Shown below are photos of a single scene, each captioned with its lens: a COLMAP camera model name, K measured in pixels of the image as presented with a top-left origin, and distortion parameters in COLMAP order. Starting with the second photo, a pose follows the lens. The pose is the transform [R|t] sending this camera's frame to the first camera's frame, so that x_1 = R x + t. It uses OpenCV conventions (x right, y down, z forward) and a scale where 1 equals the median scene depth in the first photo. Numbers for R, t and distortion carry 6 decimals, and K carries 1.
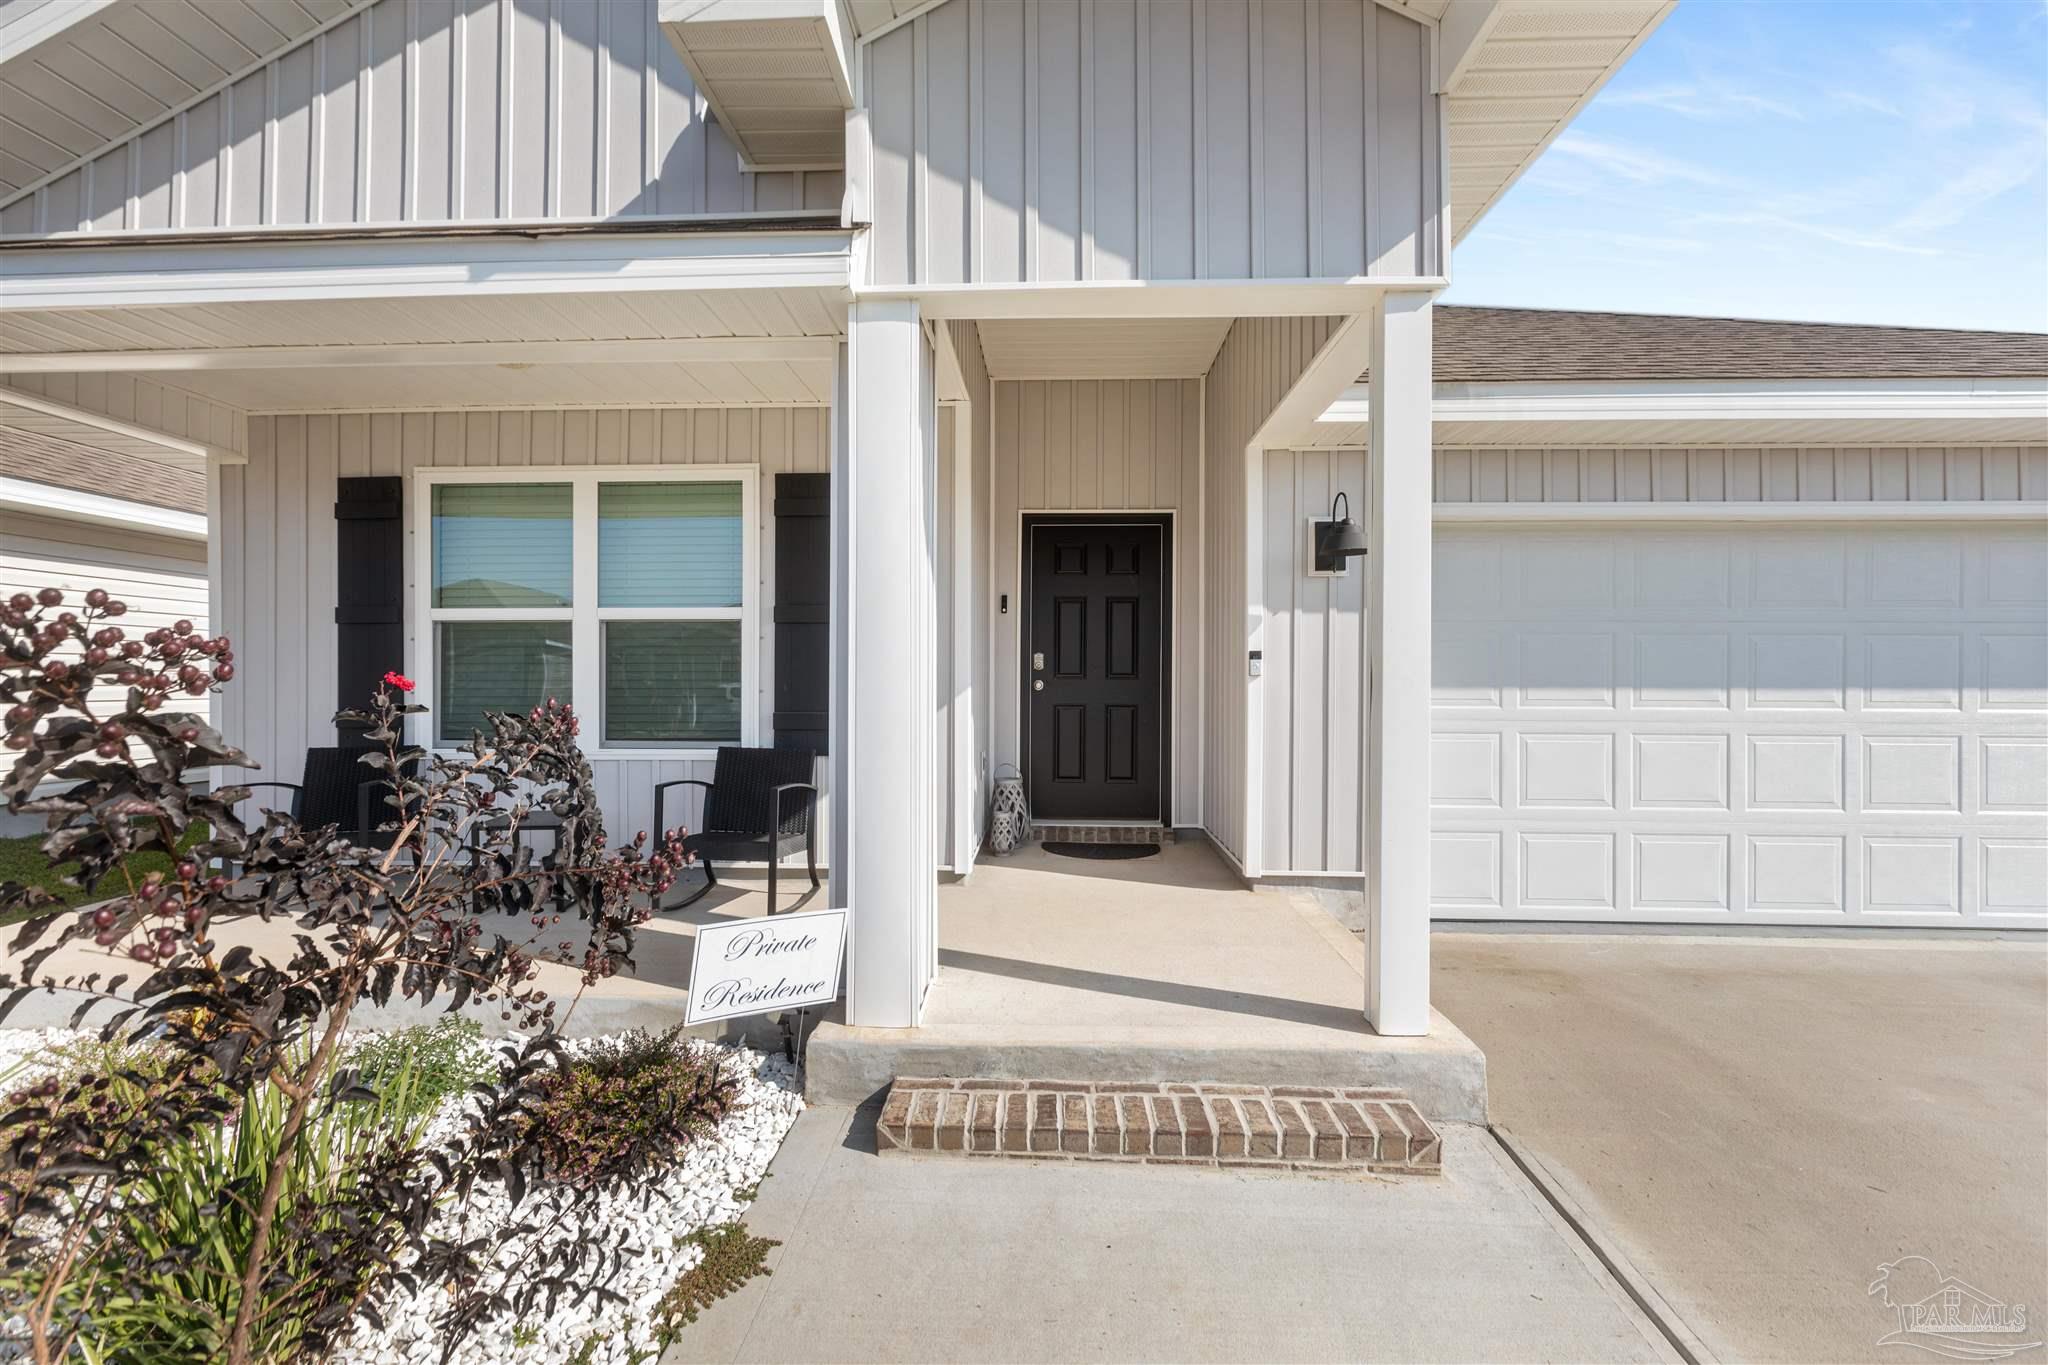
lens RADIAL K [[890.5, 0, 1024.0], [0, 890.5, 682.5], [0, 0, 1]] dist [-0.000334, 0.000569]
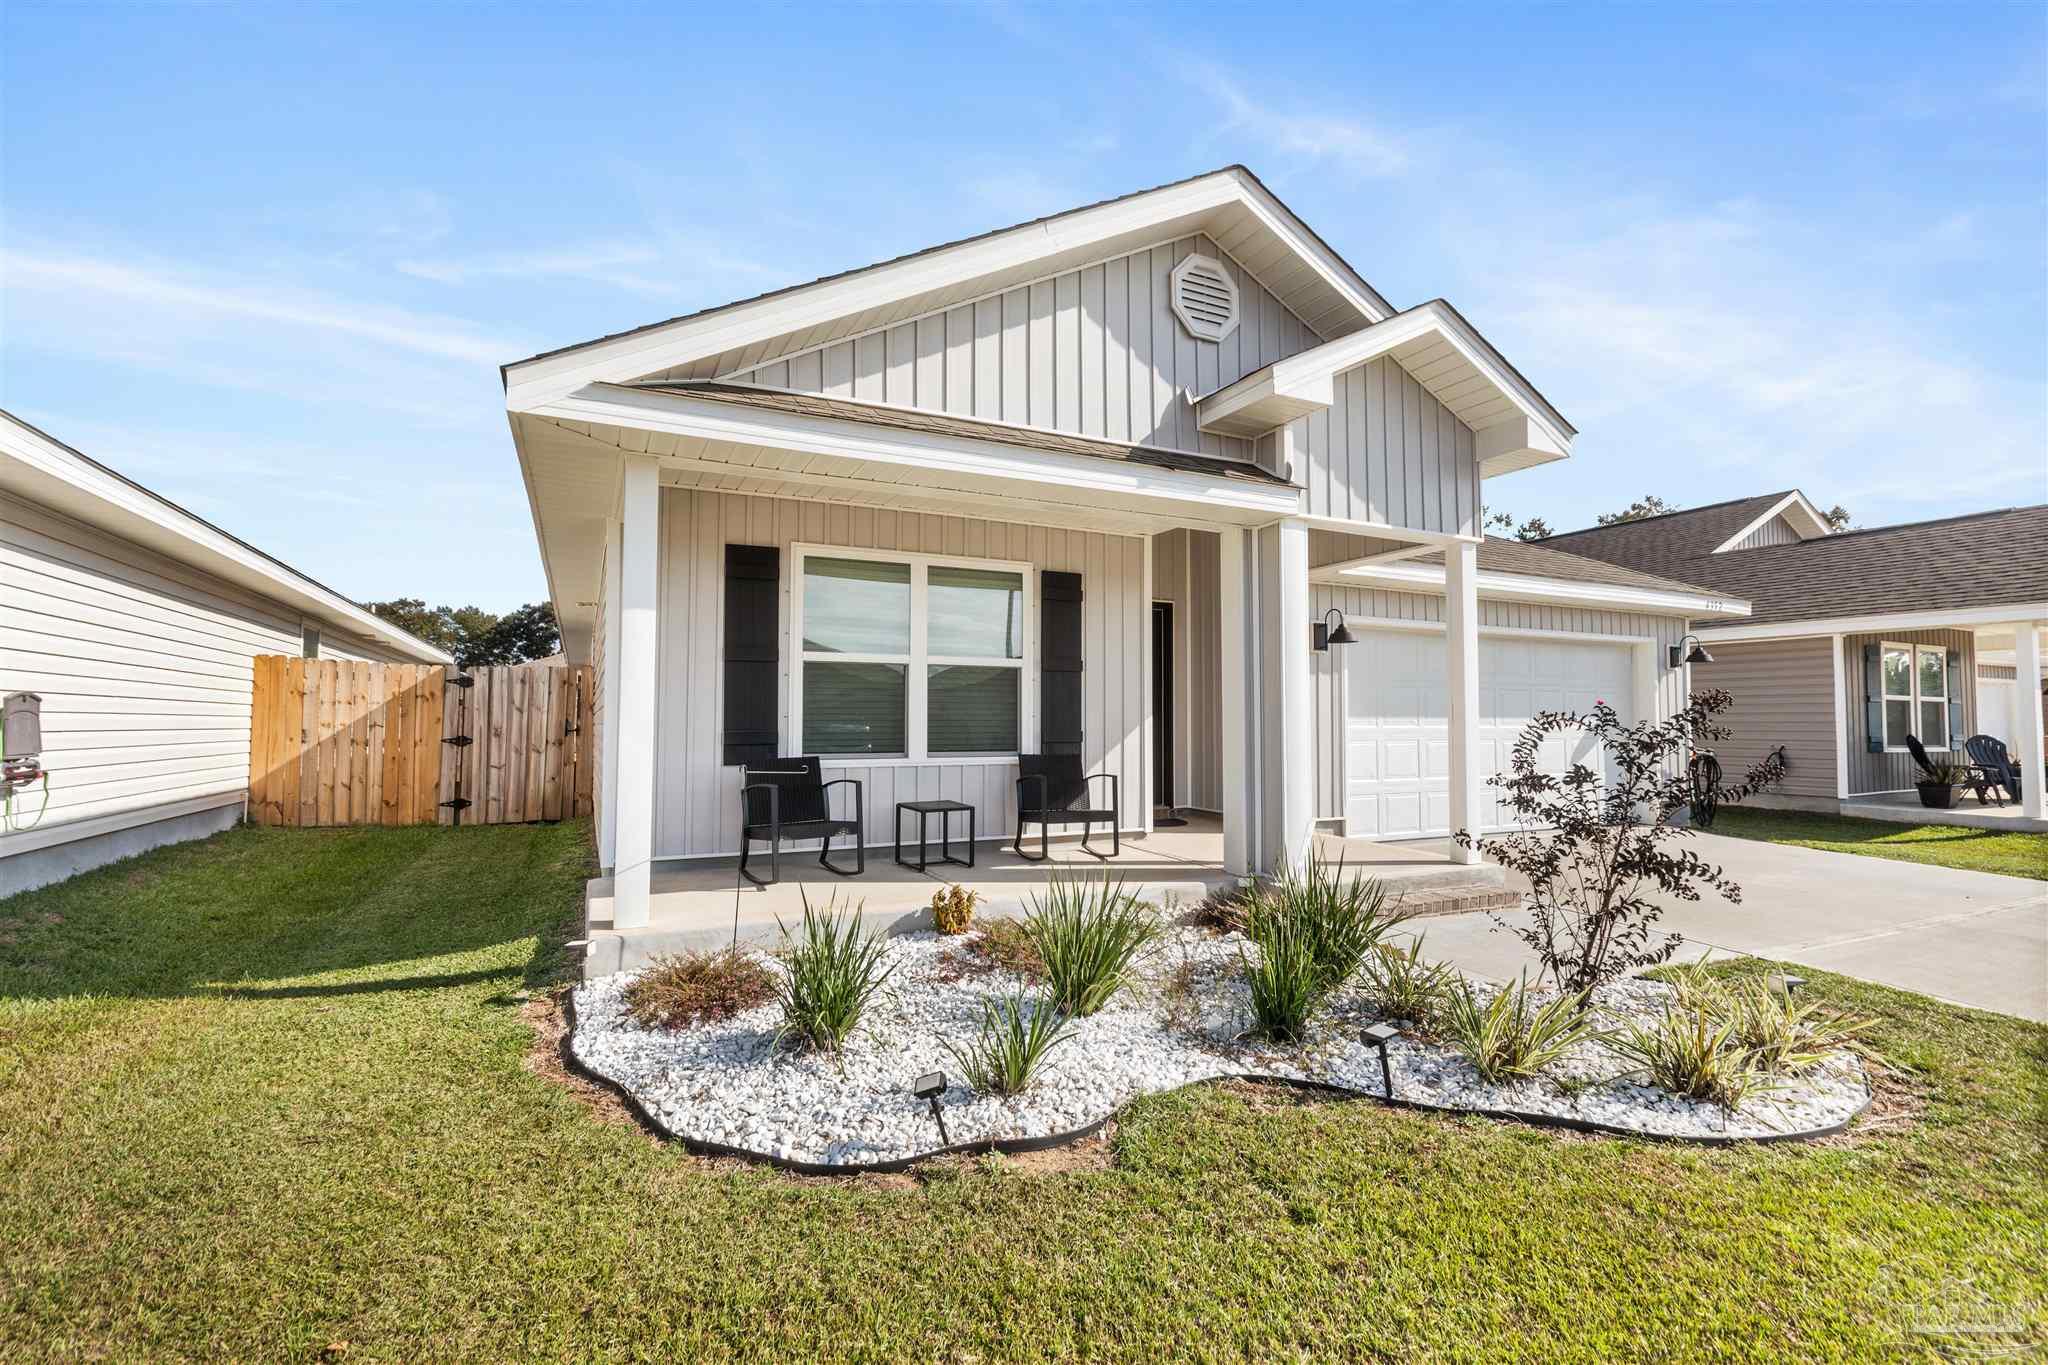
lens RADIAL K [[890.5, 0, 1024.0], [0, 890.5, 682.5], [0, 0, 1]] dist [-0.000334, 0.000569]
pose [[0.872969, 0.019571, 0.487384, -1.023588], [-0.001151, 0.999275, -0.038066, 0.009491], [-0.487775, 0.032669, 0.872358, -0.271009]]
